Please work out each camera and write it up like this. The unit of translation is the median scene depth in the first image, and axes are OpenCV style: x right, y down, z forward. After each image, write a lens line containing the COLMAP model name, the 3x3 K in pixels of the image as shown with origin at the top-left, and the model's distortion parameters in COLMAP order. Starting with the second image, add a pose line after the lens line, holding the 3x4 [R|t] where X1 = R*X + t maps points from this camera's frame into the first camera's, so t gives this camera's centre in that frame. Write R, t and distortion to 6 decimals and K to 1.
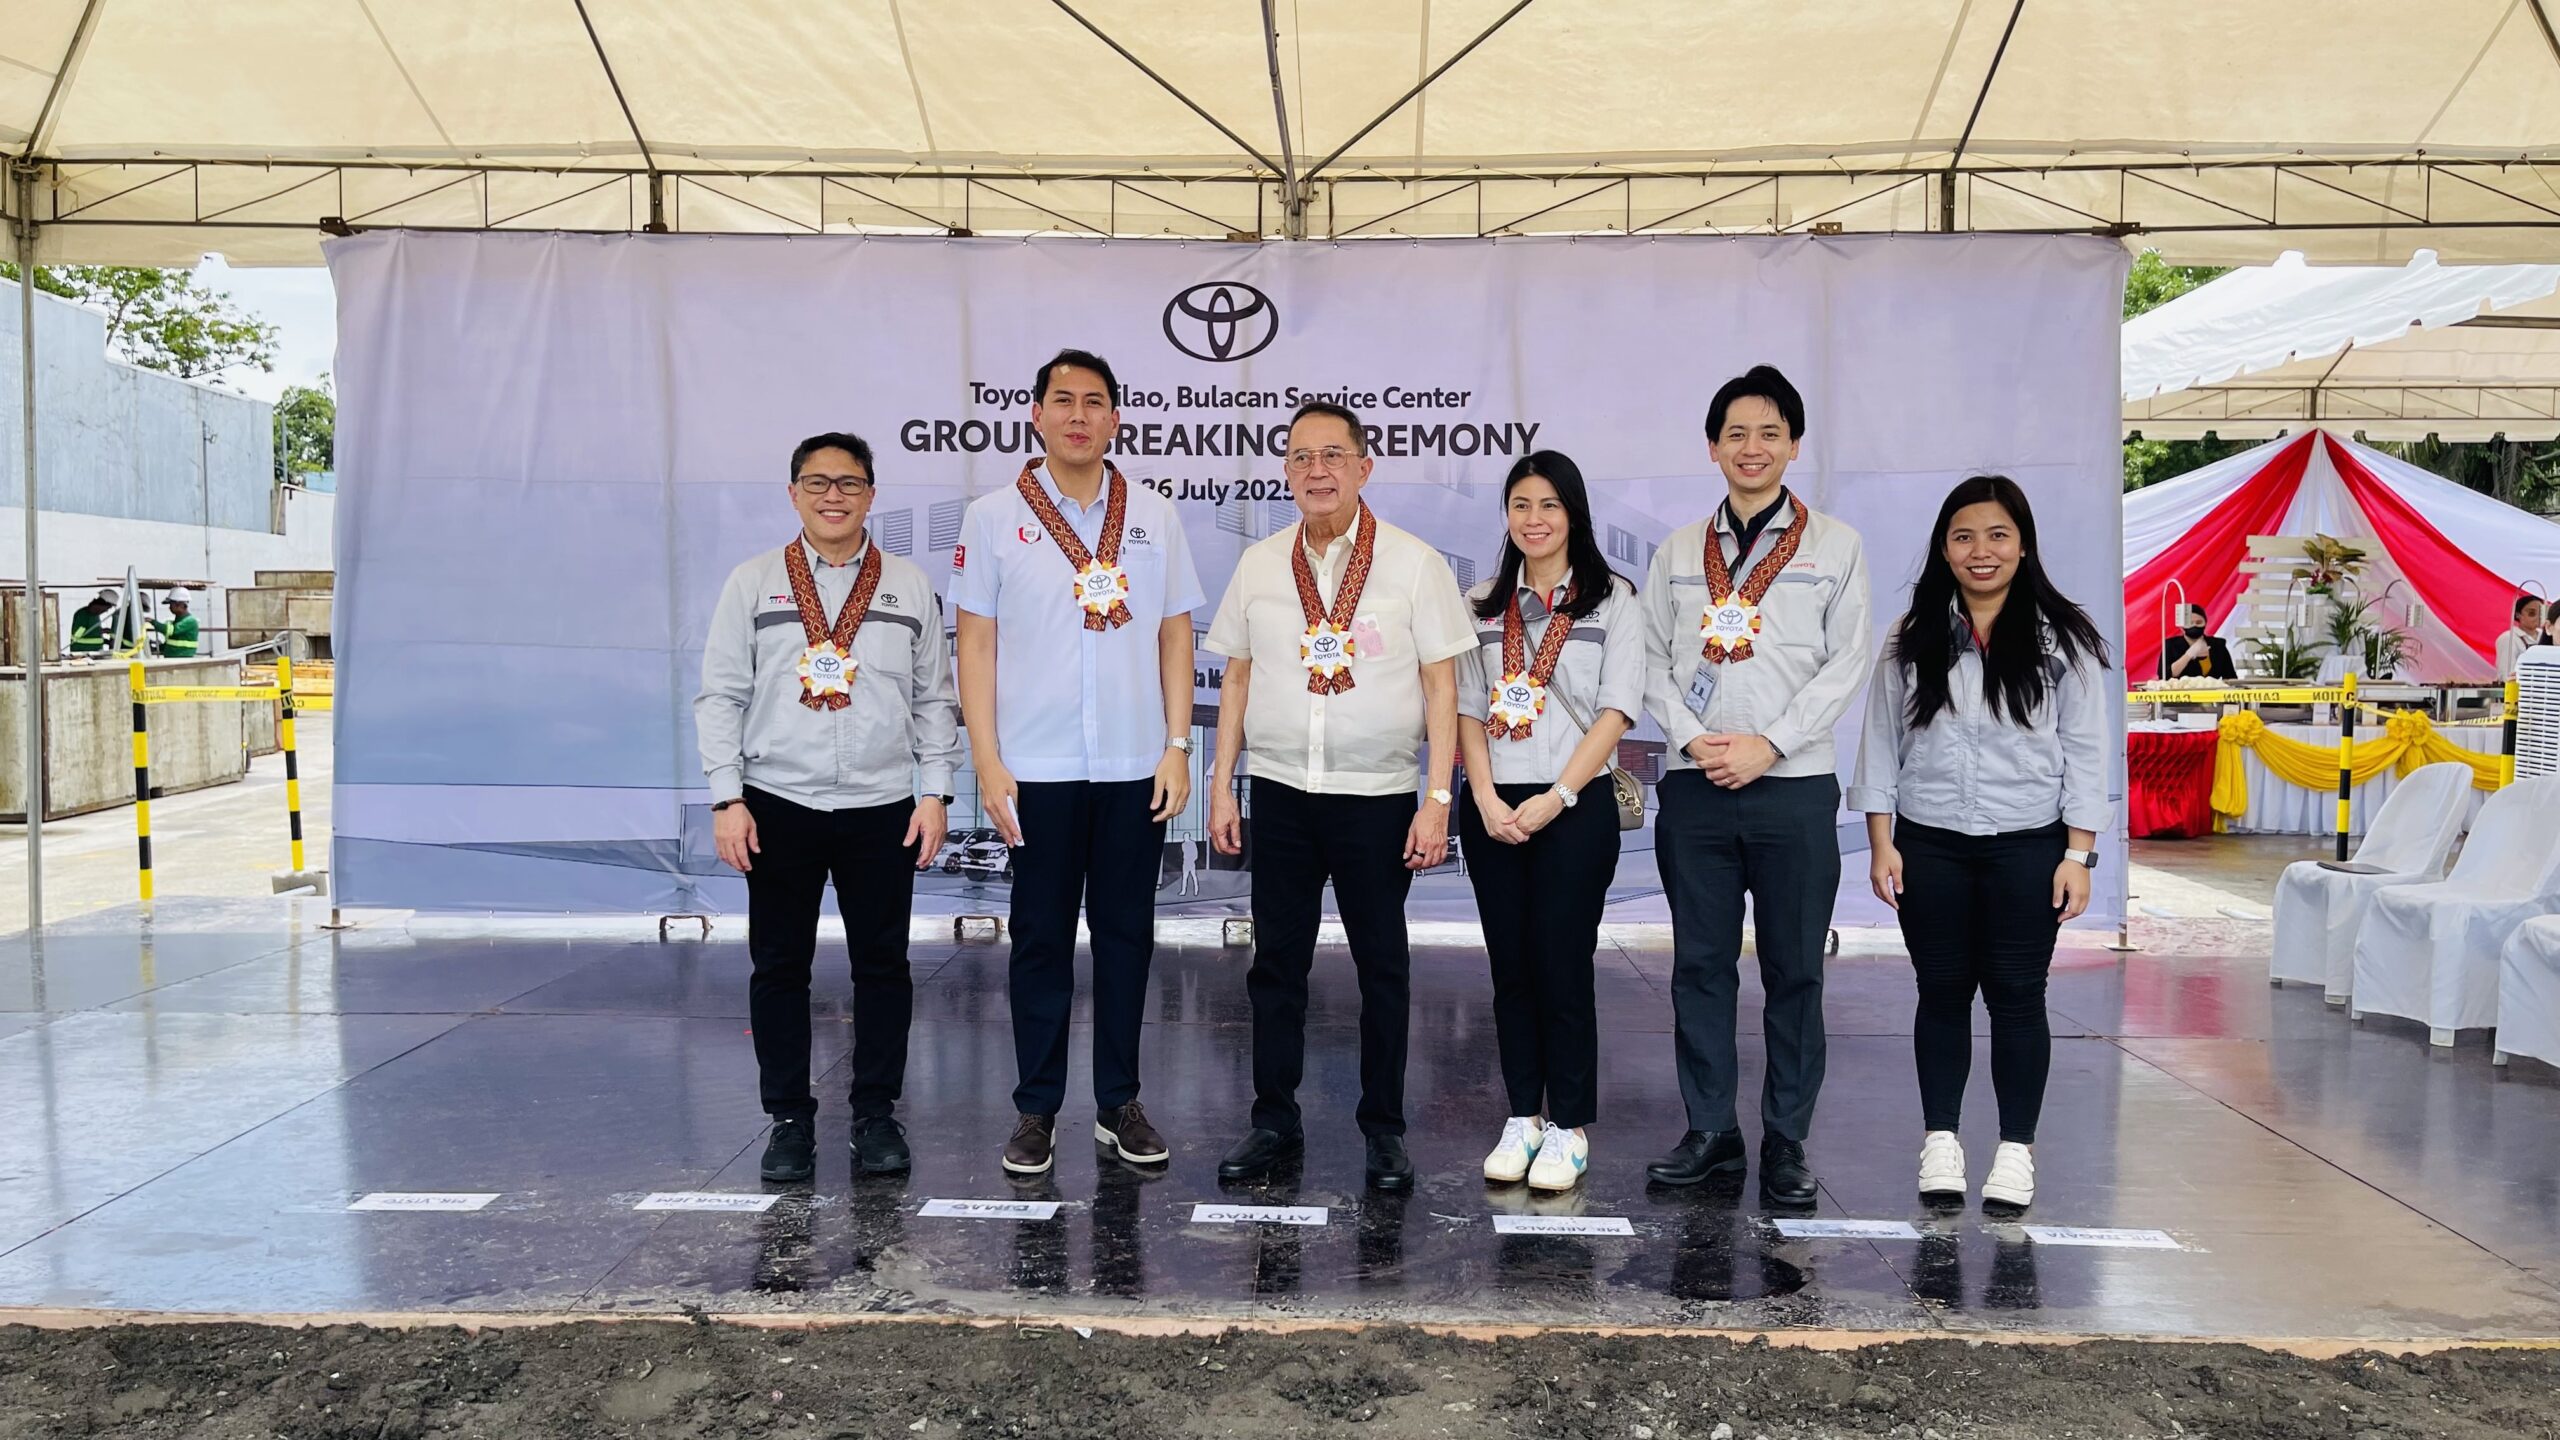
lens RADIAL K [[1923.0, 0, 1288.4], [0, 1923.0, 723.5], [0, 0, 1]] dist [0.081050, -0.116085]
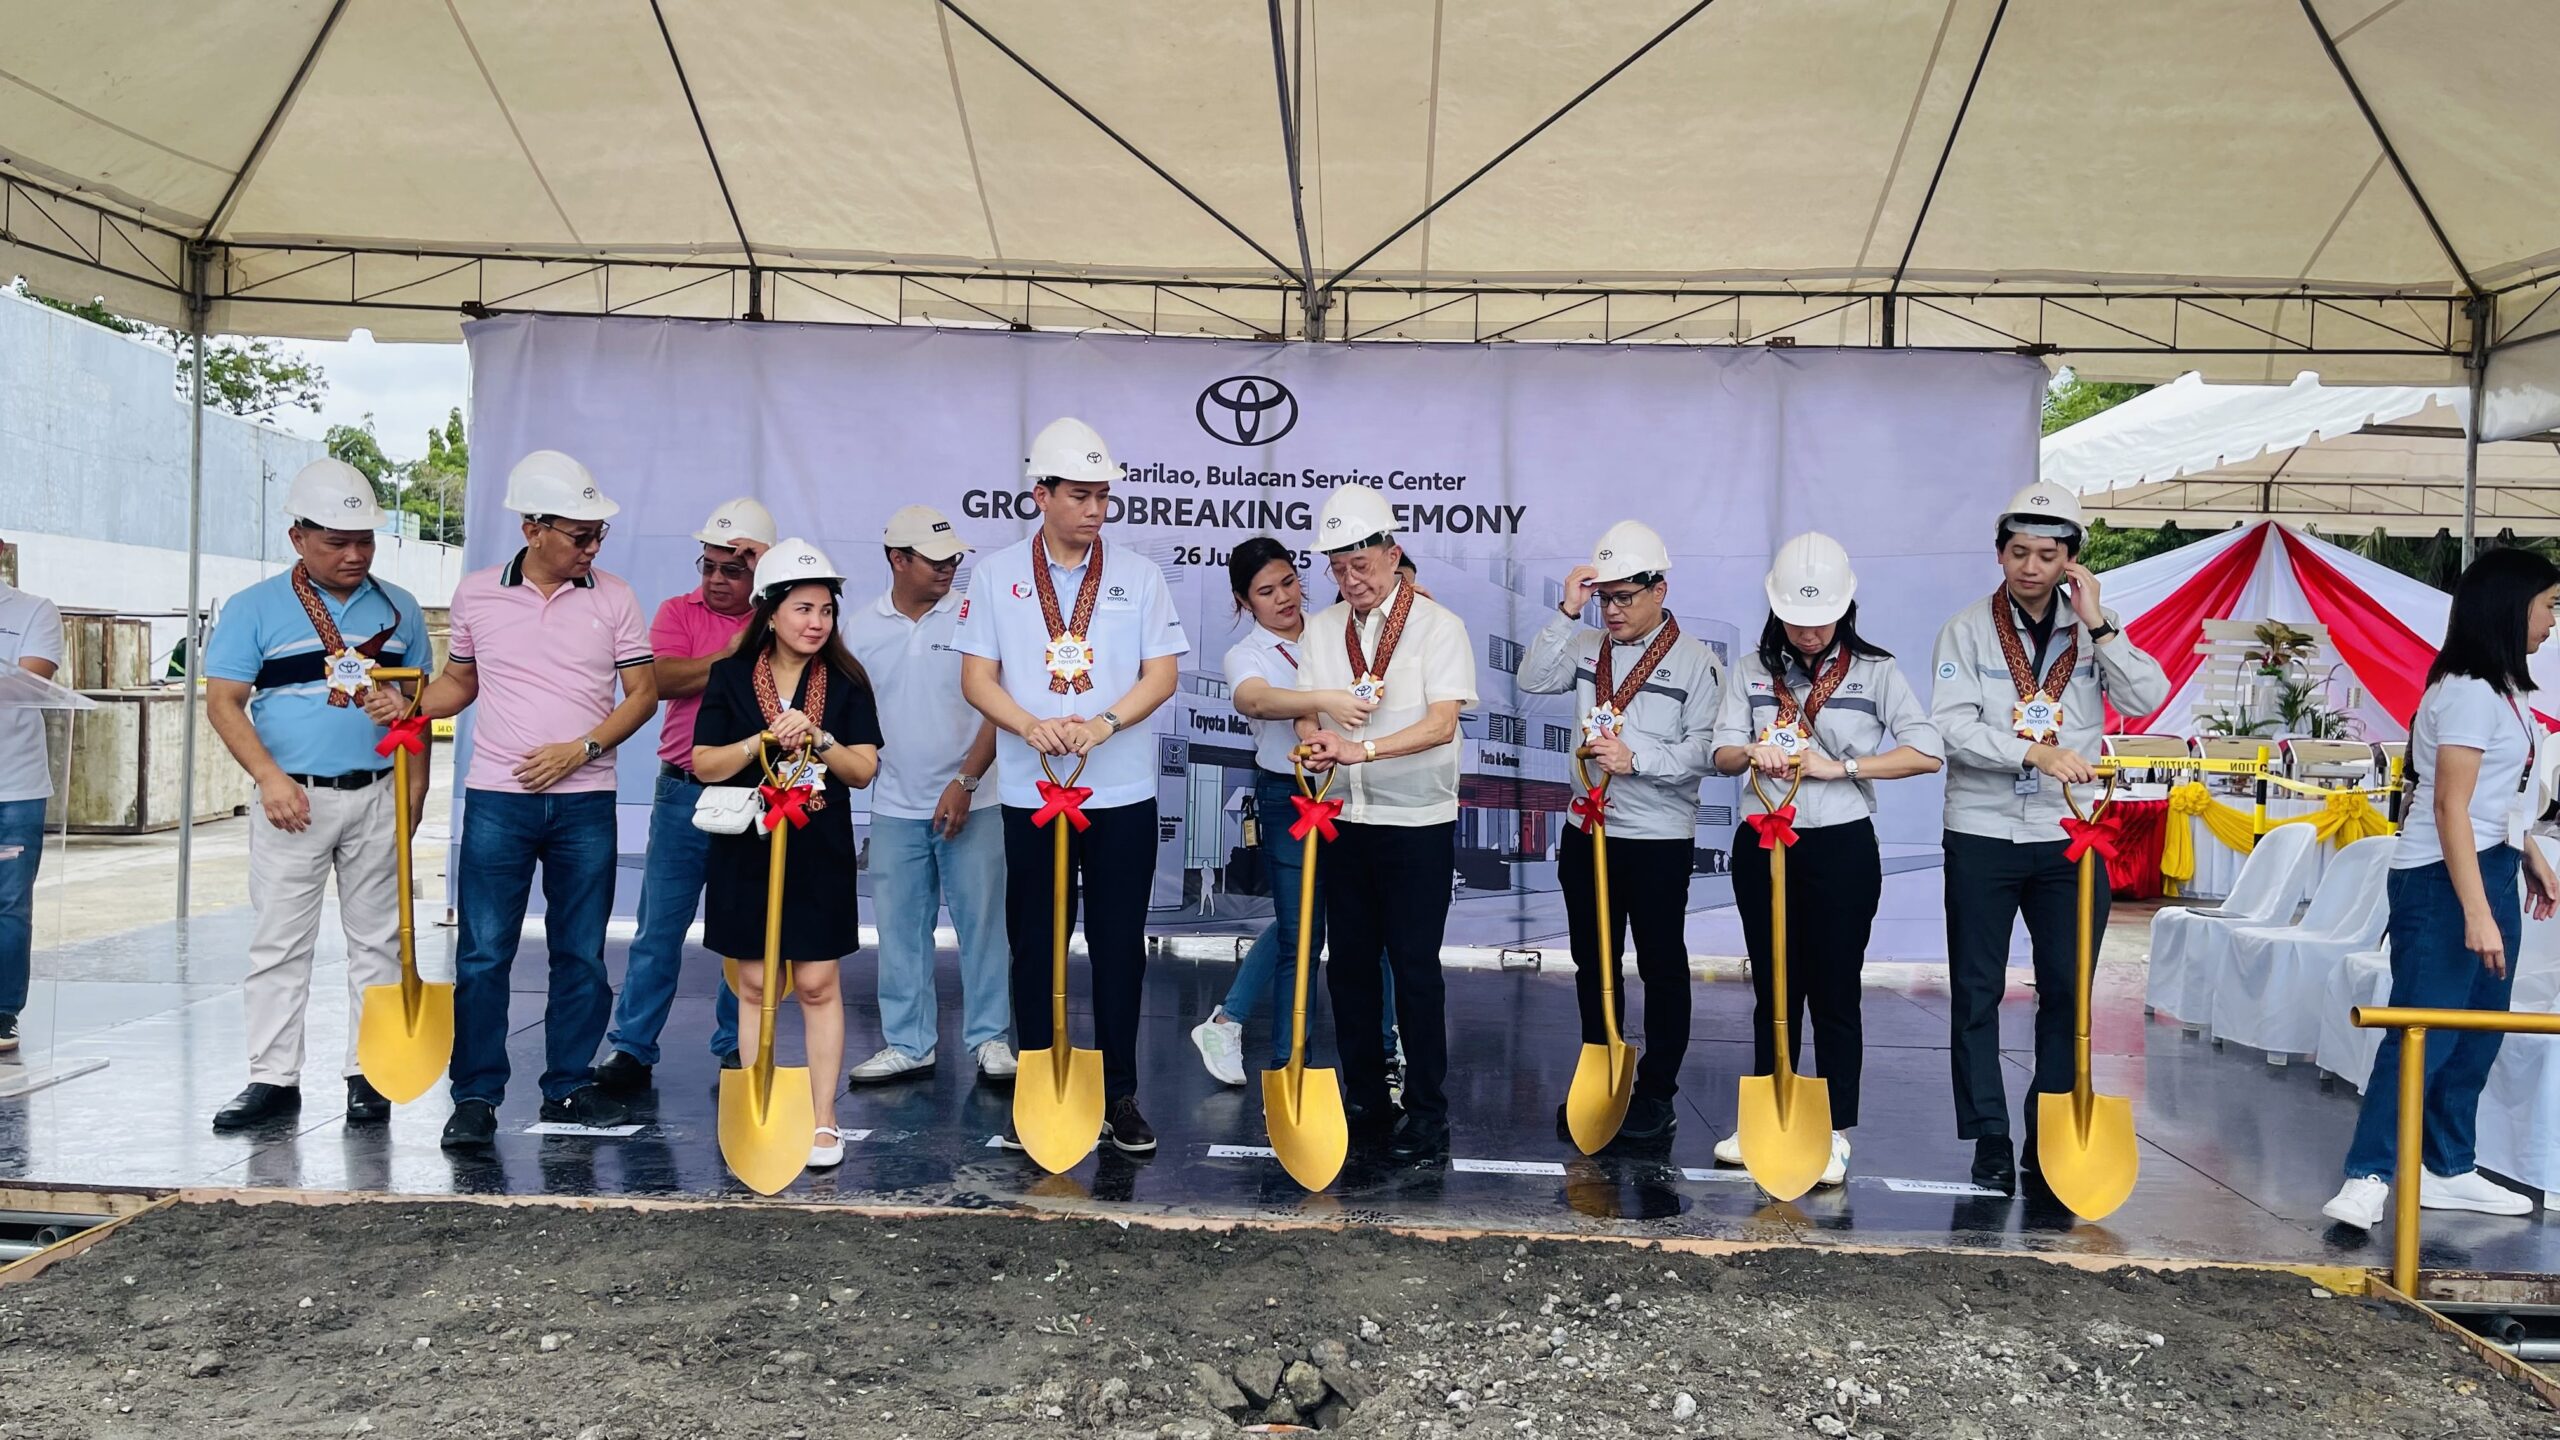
lens RADIAL K [[1923.0, 0, 1283.6], [0, 1923.0, 730.8], [0, 0, 1]] dist [0.077918, -0.107370]
pose [[0.999644, 0.025009, -0.009275, 0.001747], [-0.025239, 0.999353, -0.025622, 0.009256], [0.008628, 0.025847, 0.999629, -0.131712]]
